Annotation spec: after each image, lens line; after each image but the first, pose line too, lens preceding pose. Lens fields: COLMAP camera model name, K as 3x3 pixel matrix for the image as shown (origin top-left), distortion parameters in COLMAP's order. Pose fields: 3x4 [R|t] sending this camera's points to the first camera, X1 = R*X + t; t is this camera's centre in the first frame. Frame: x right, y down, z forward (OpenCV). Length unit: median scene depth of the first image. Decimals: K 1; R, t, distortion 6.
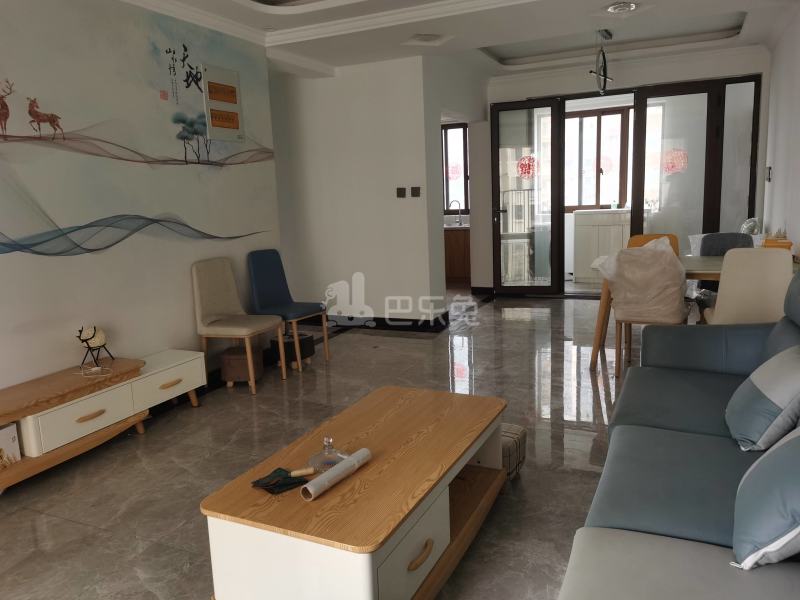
lens RADIAL K [[619.1, 0, 400.0], [0, 619.1, 300.0], [0, 0, 1]] dist [0.075052, -0.084609]
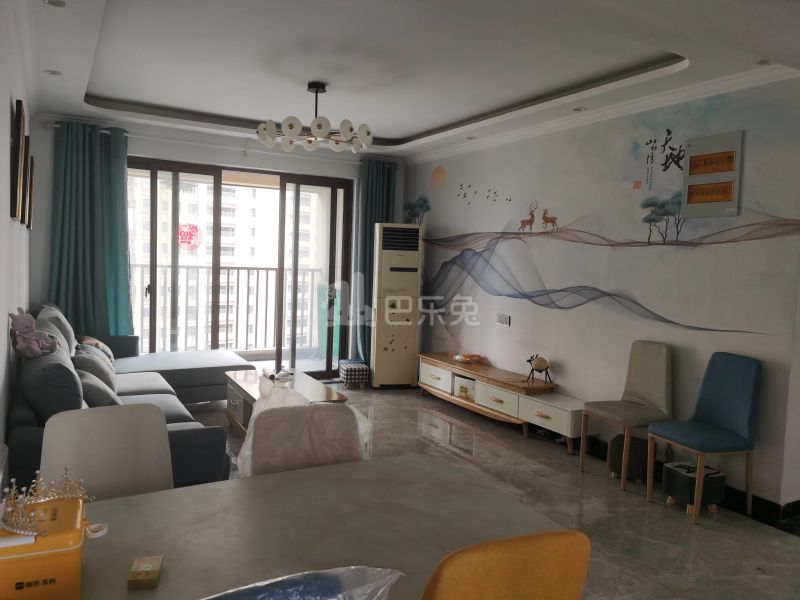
lens RADIAL K [[619.1, 0, 400.0], [0, 619.1, 300.0], [0, 0, 1]] dist [0.075052, -0.084609]
pose [[-0.580478, 0.077333, -0.810596, 0.734882], [-0.149439, 0.968454, 0.199409, -0.274968], [0.800446, 0.236887, -0.550610, 1.262296]]
